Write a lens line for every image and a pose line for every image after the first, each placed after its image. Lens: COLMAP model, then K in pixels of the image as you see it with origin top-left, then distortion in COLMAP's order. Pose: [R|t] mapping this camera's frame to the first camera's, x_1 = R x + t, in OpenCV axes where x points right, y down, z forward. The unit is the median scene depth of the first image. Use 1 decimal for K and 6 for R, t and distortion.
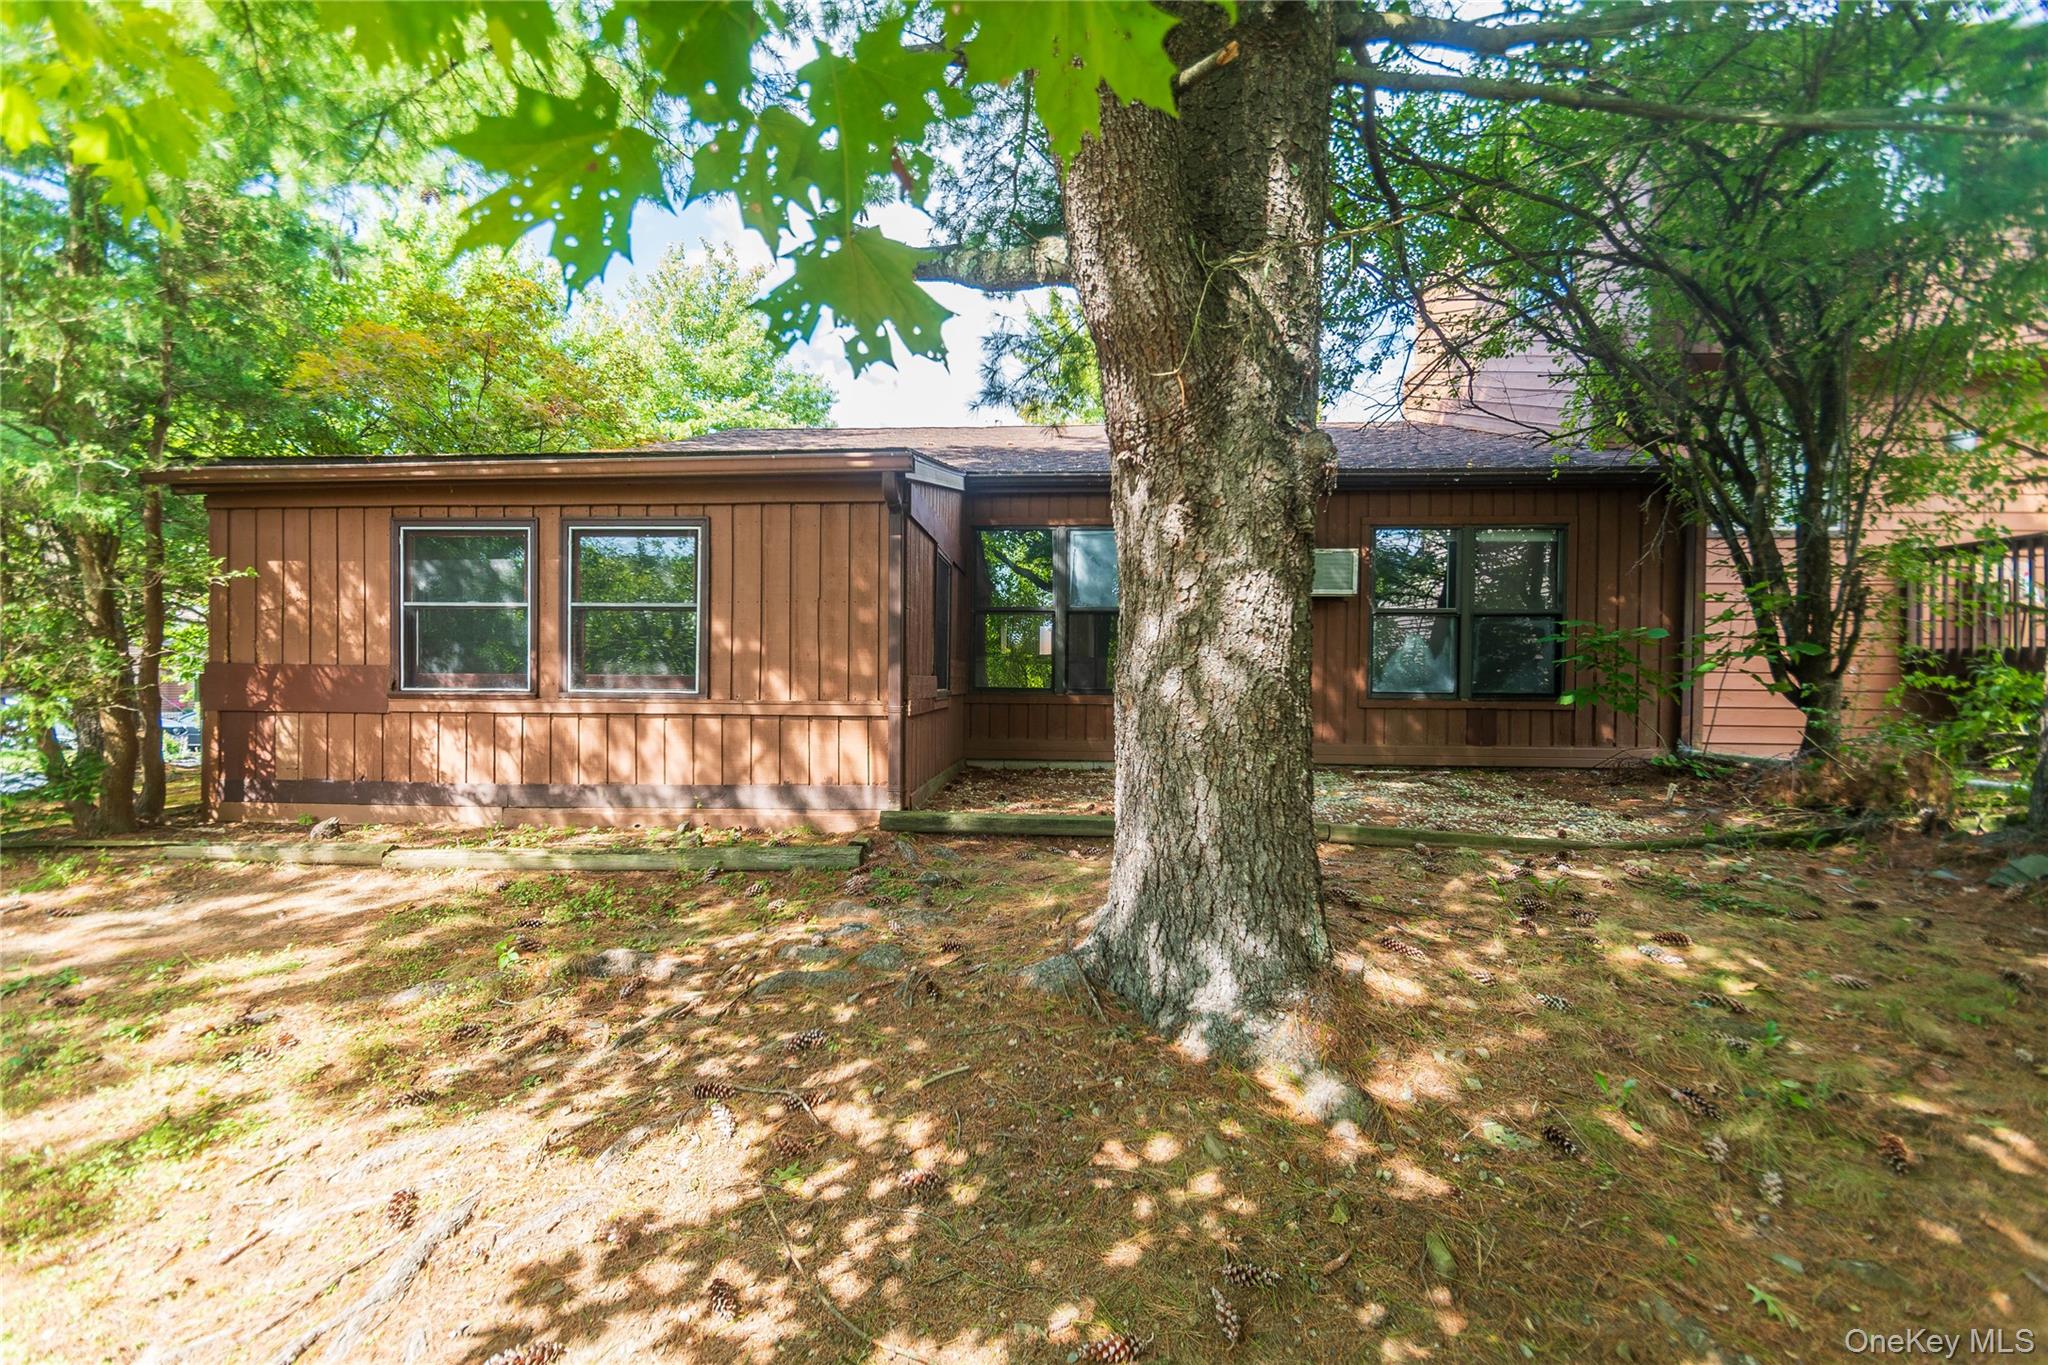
lens RADIAL K [[884.7, 0, 1020.1], [0, 884.7, 685.9], [0, 0, 1]] dist [-0.012105, -0.000440]
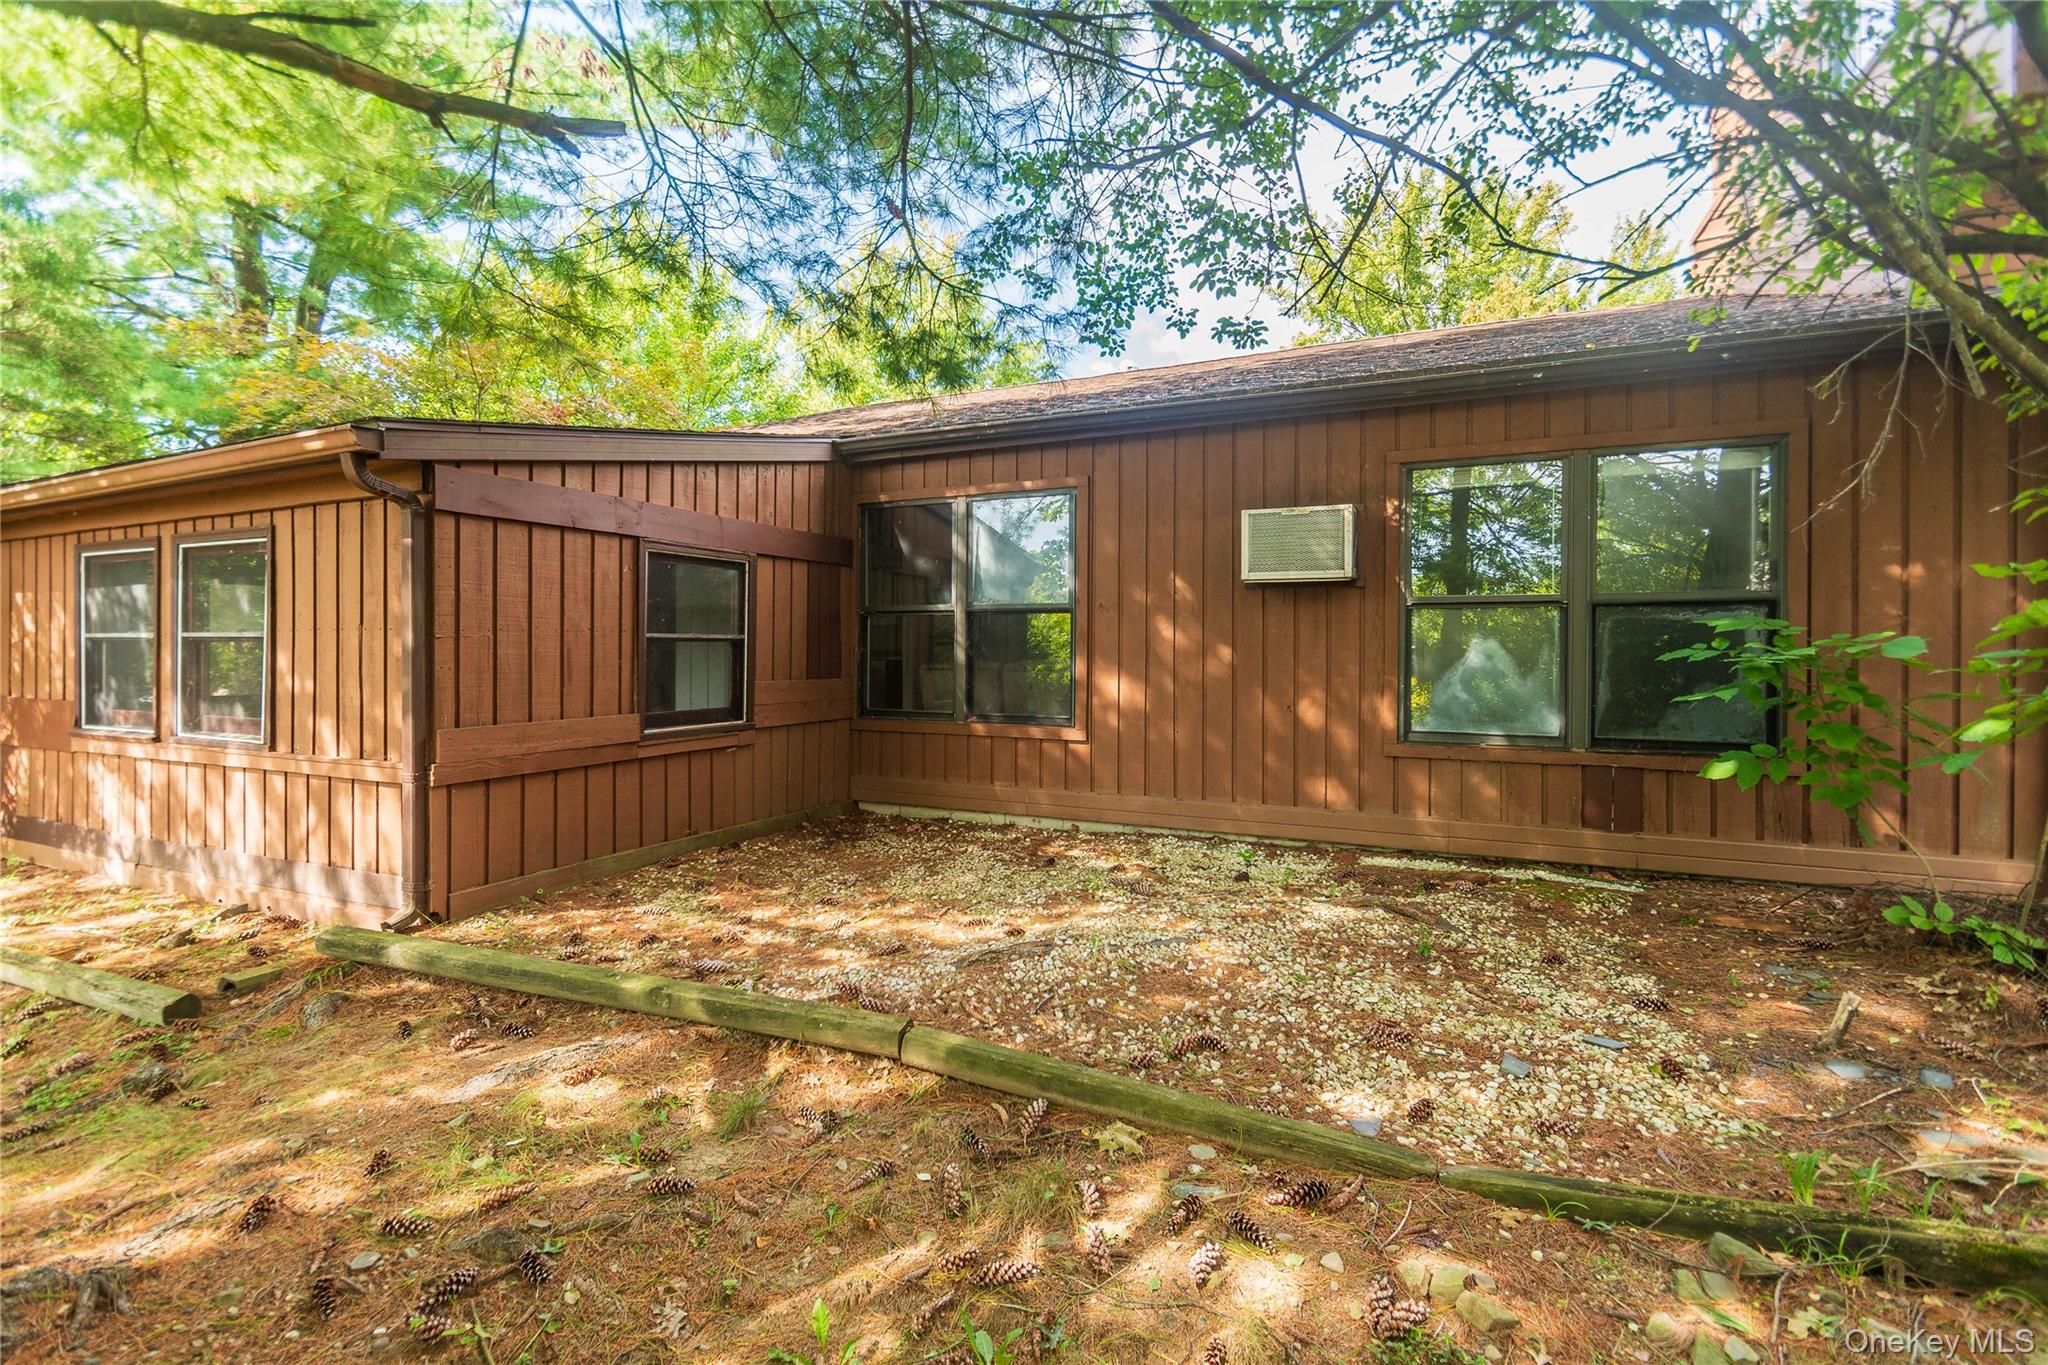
lens RADIAL K [[884.7, 0, 1033.7], [0, 884.7, 645.5], [0, 0, 1]] dist [-0.012105, -0.000440]
pose [[0.933739, -0.004746, -0.357923, 0.574910], [0.000184, 0.999918, -0.012780, -0.070579], [0.357954, 0.011868, 0.933664, 0.498173]]
